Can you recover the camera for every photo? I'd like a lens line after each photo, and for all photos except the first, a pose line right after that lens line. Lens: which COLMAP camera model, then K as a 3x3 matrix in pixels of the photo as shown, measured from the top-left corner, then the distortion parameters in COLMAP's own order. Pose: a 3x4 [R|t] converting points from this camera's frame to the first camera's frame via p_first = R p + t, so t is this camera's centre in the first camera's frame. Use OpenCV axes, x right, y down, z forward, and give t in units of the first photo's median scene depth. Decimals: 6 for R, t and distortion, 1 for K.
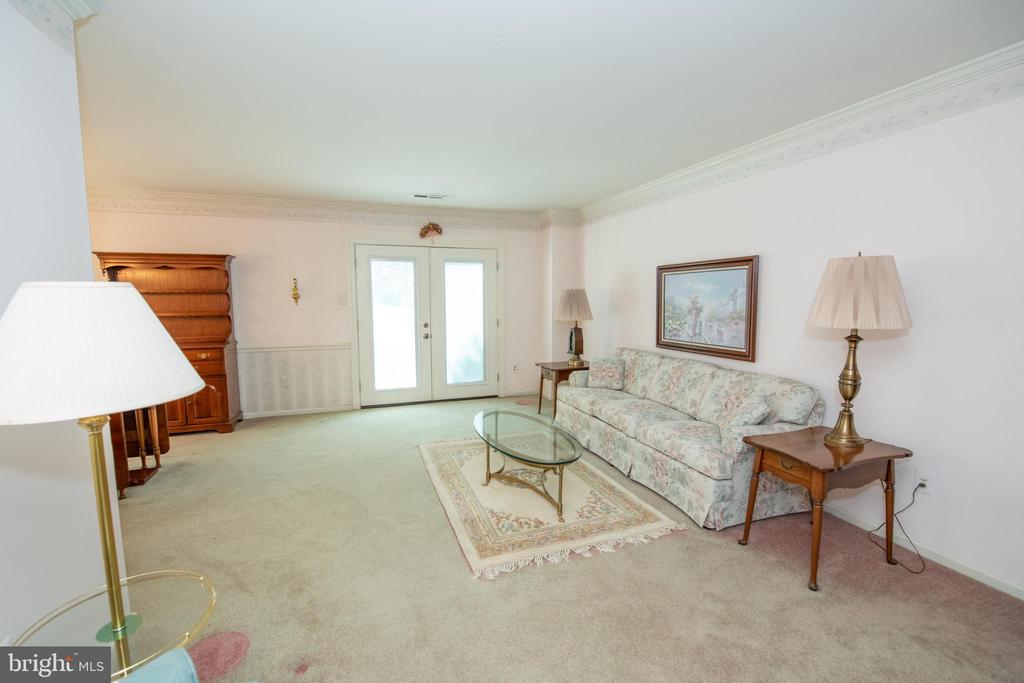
lens RADIAL K [[438.8, 0, 512.0], [0, 438.8, 341.5], [0, 0, 1]] dist [-0.000248, -0.000060]
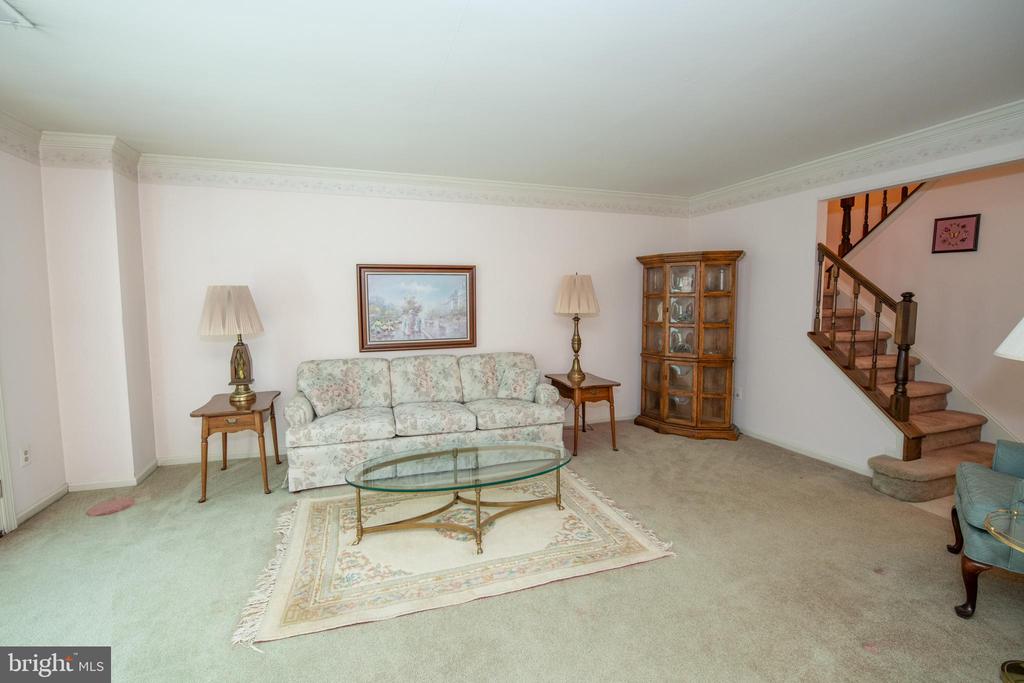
lens RADIAL K [[426.4, 0, 508.5], [0, 426.4, 330.6], [0, 0, 1]] dist [-0.000008, -0.000063]
pose [[0.030979, -0.073500, 0.996814, -0.653713], [0.107496, 0.991753, 0.069786, -0.072686], [-0.993723, 0.104992, 0.038624, 0.779317]]
